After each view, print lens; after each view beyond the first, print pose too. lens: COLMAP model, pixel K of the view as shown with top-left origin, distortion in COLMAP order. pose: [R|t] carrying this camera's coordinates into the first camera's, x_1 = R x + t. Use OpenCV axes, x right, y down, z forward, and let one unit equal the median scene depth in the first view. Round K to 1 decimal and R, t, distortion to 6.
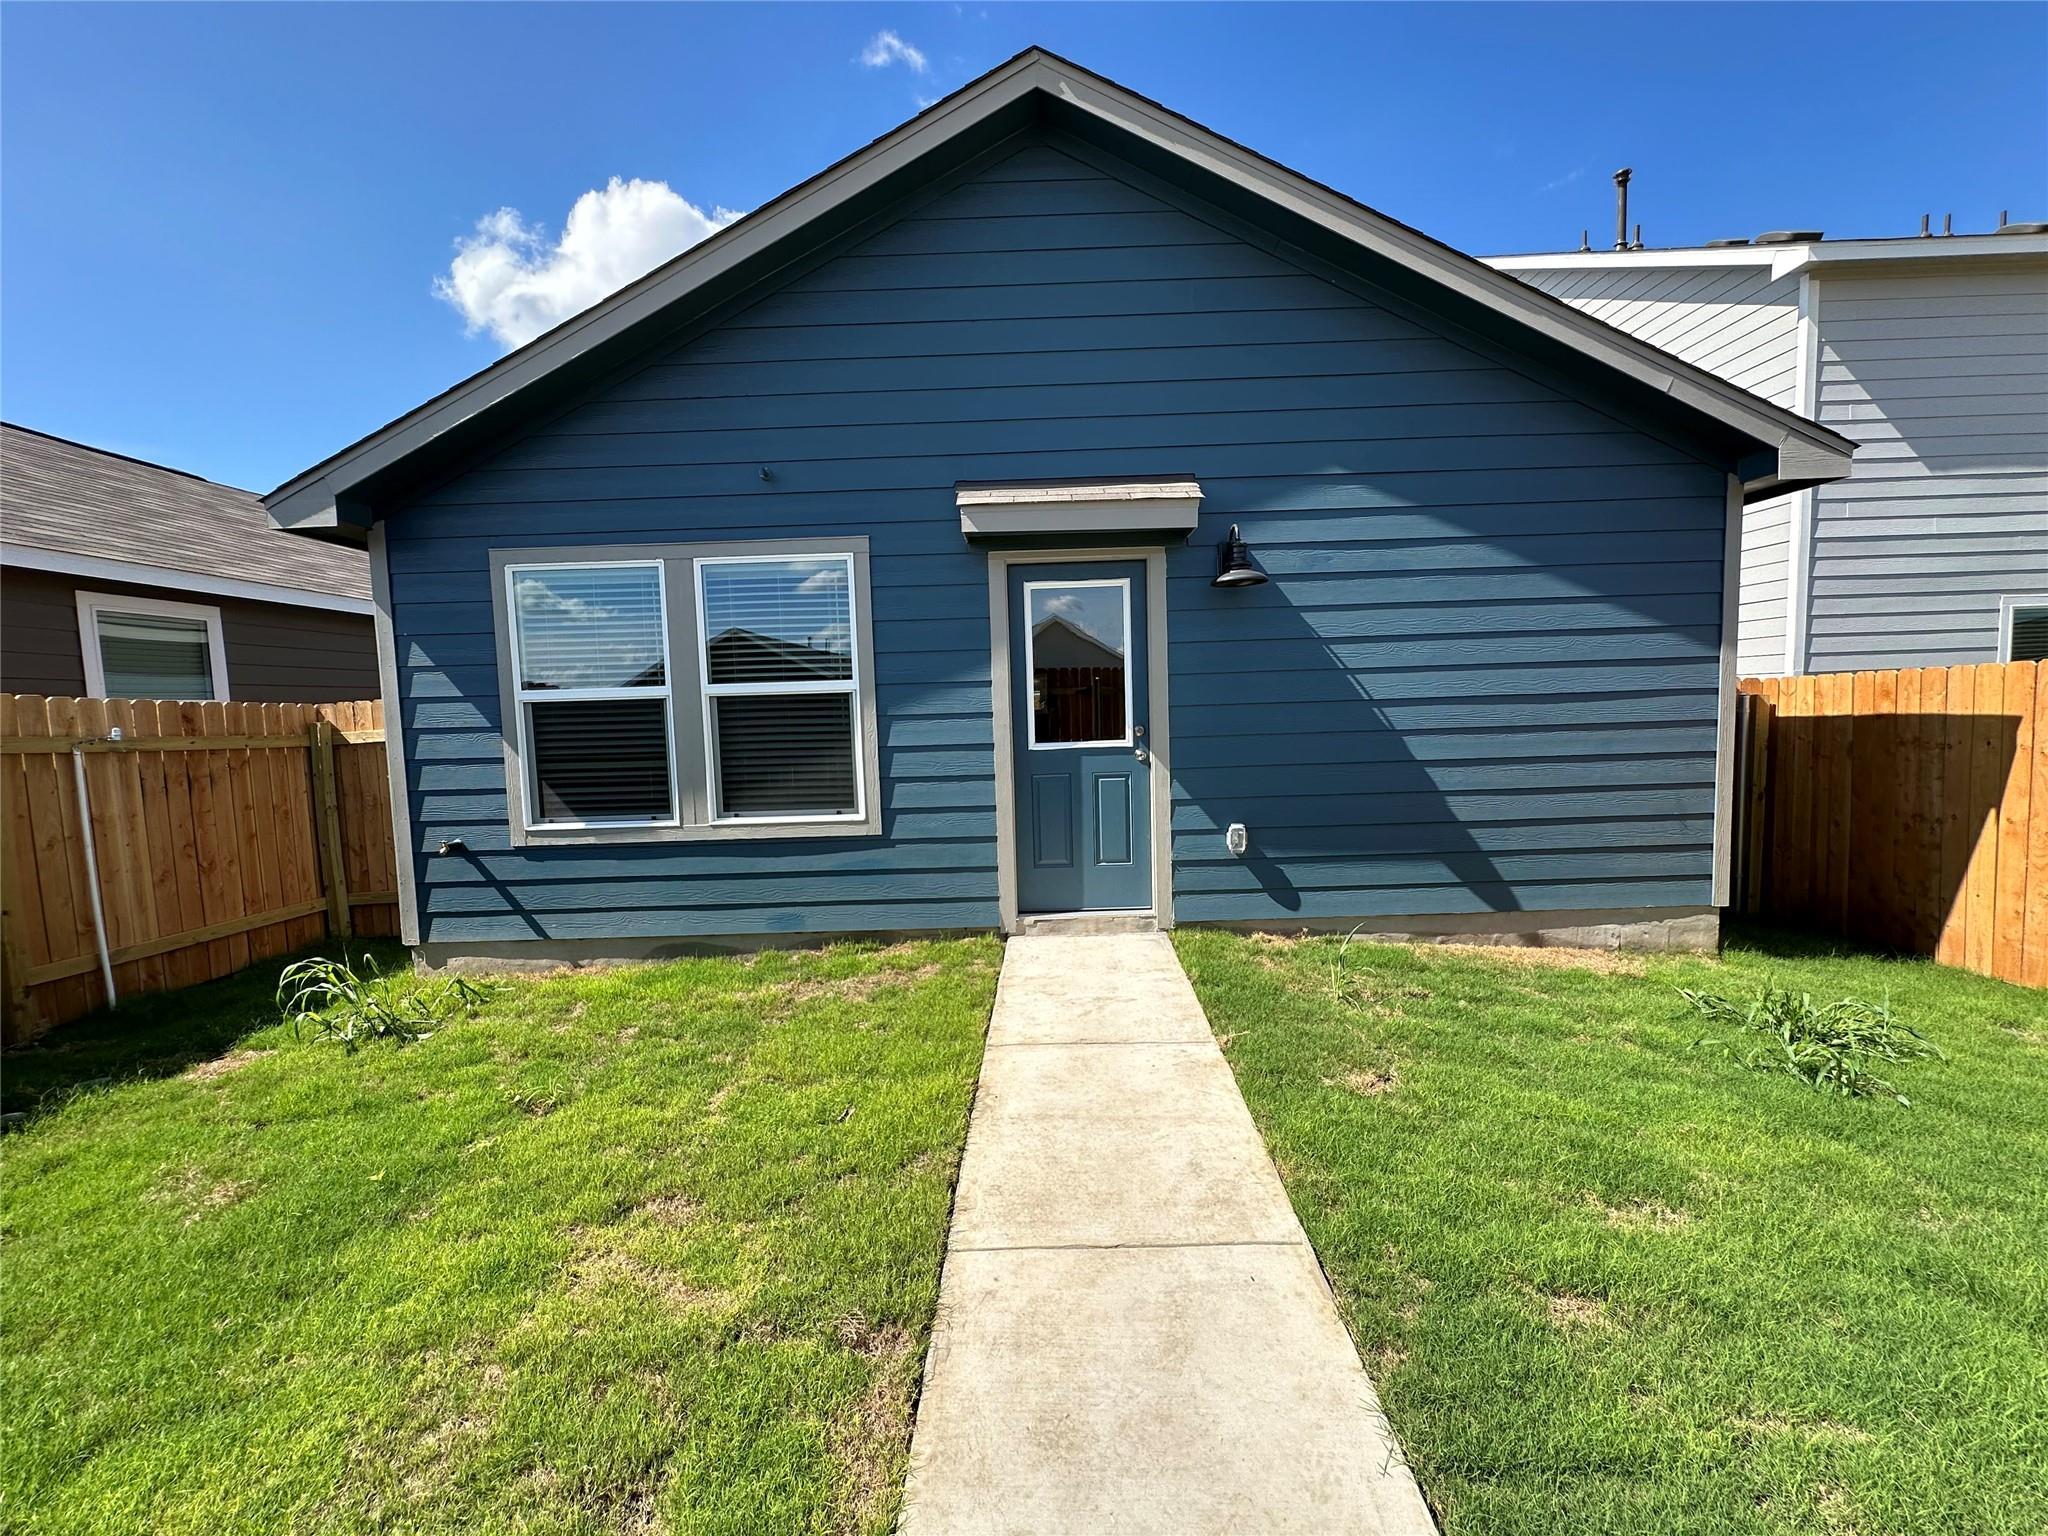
lens RADIAL K [[817.4, 0, 1024.0], [0, 817.4, 768.0], [0, 0, 1]] dist [-0.004868, 0.000077]
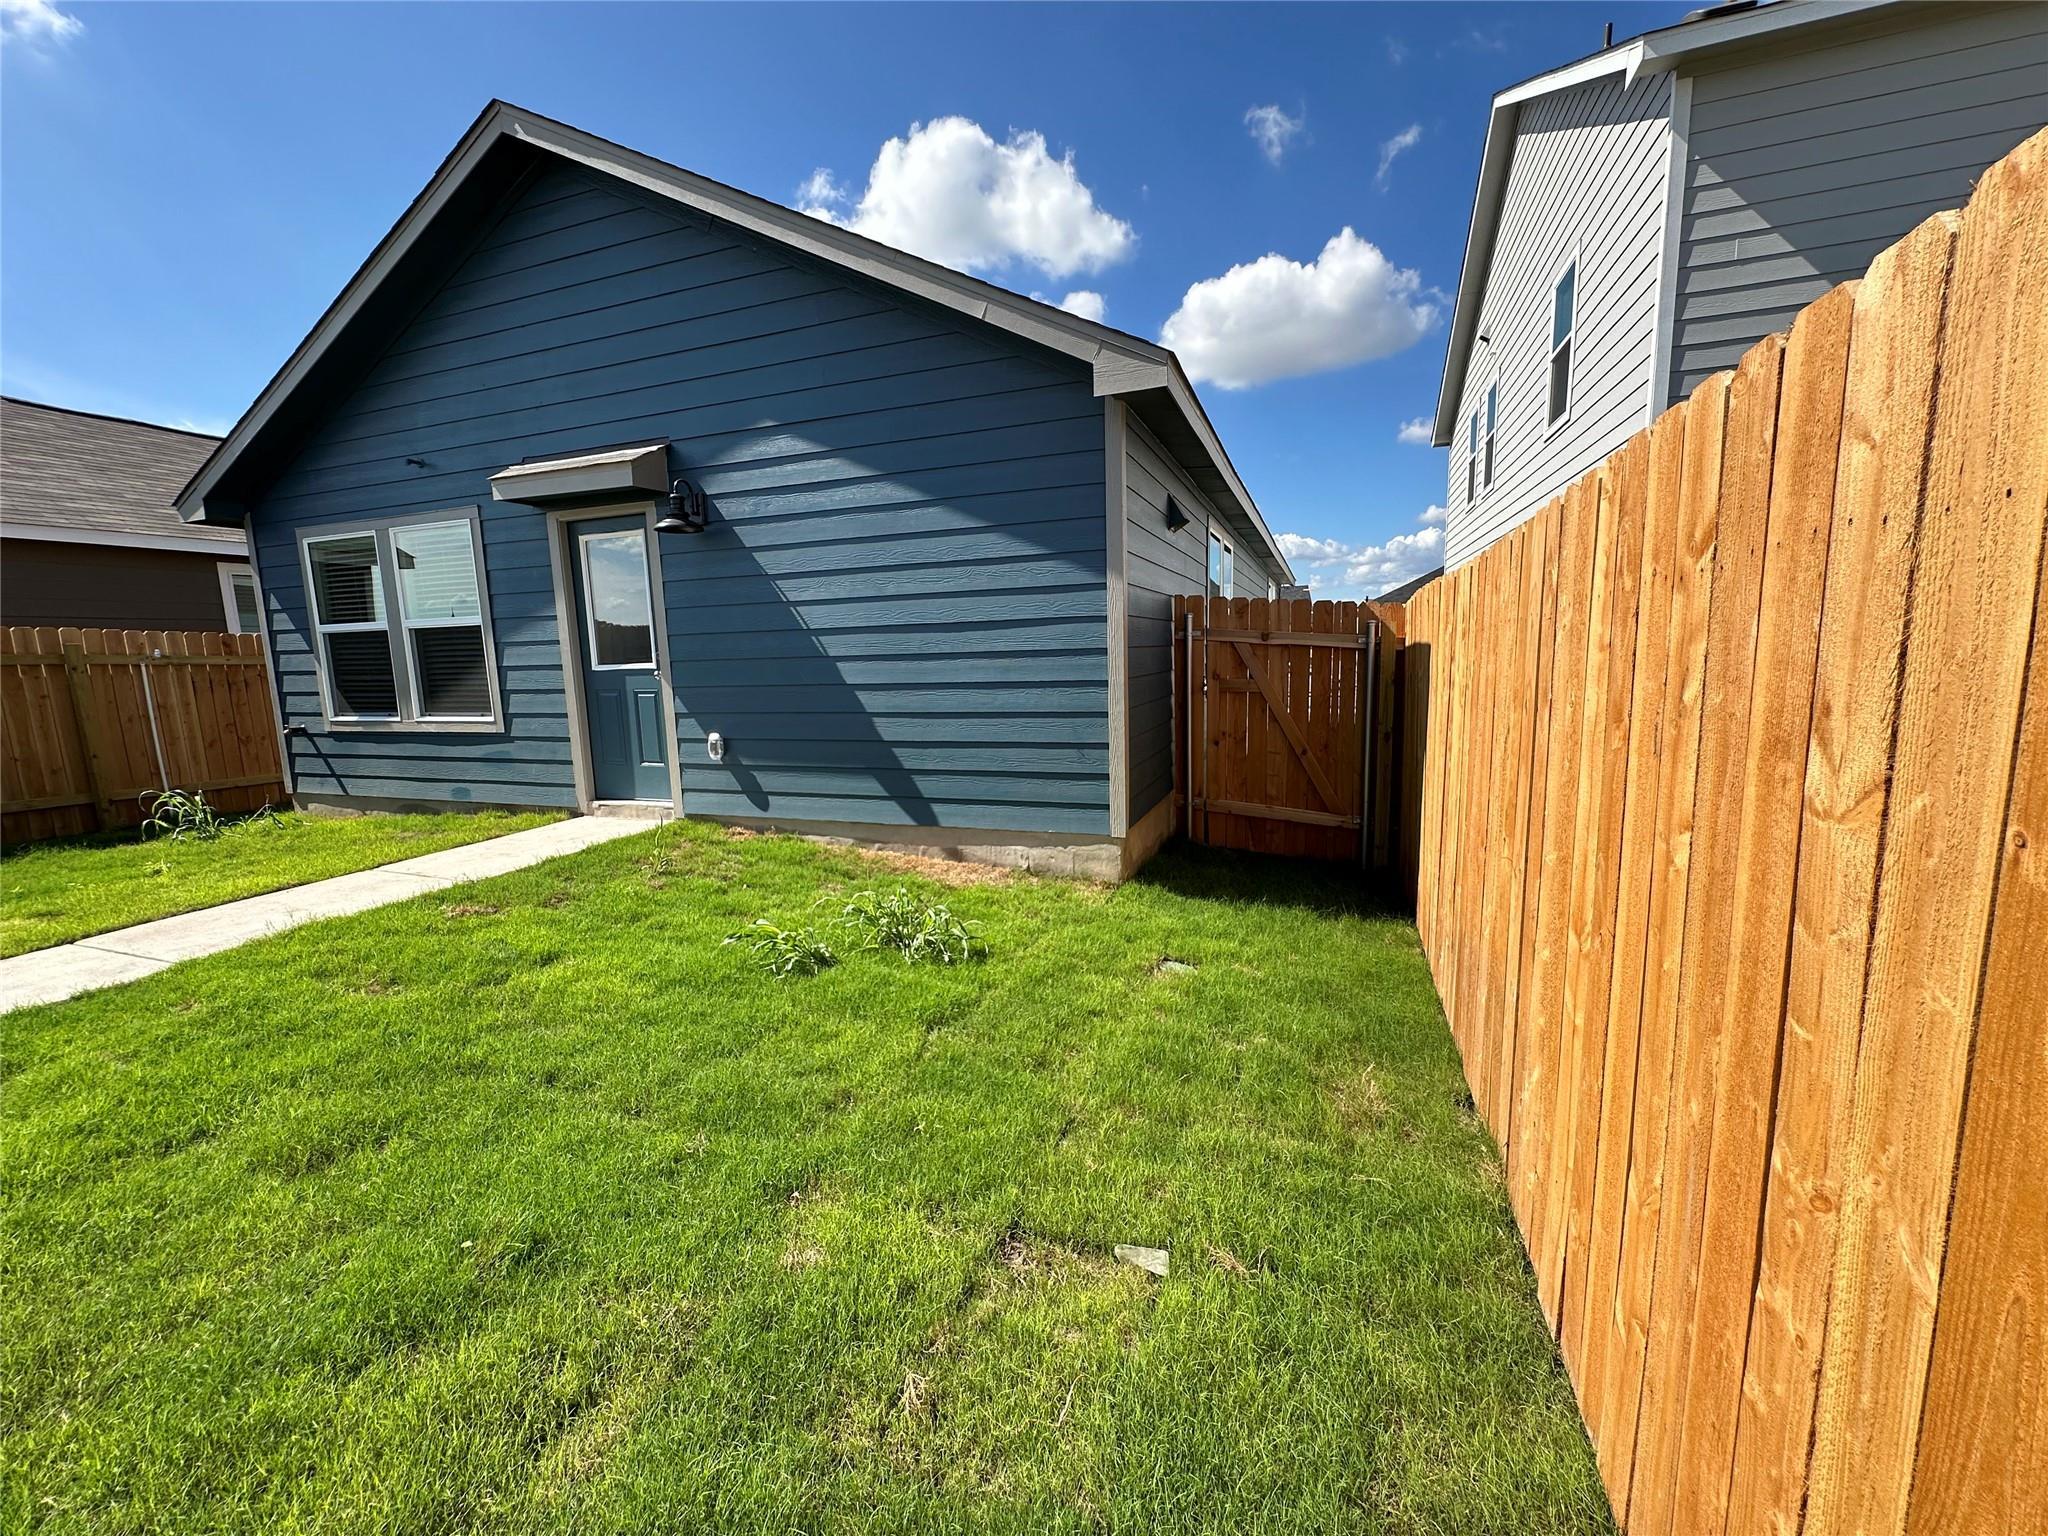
lens RADIAL K [[817.4, 0, 1024.0], [0, 817.4, 768.0], [0, 0, 1]] dist [-0.004868, 0.000077]
pose [[0.941771, 0.053260, -0.332011, 1.069089], [-0.025771, 0.995905, 0.086658, 0.001586], [0.335267, -0.073056, 0.939286, 0.027124]]
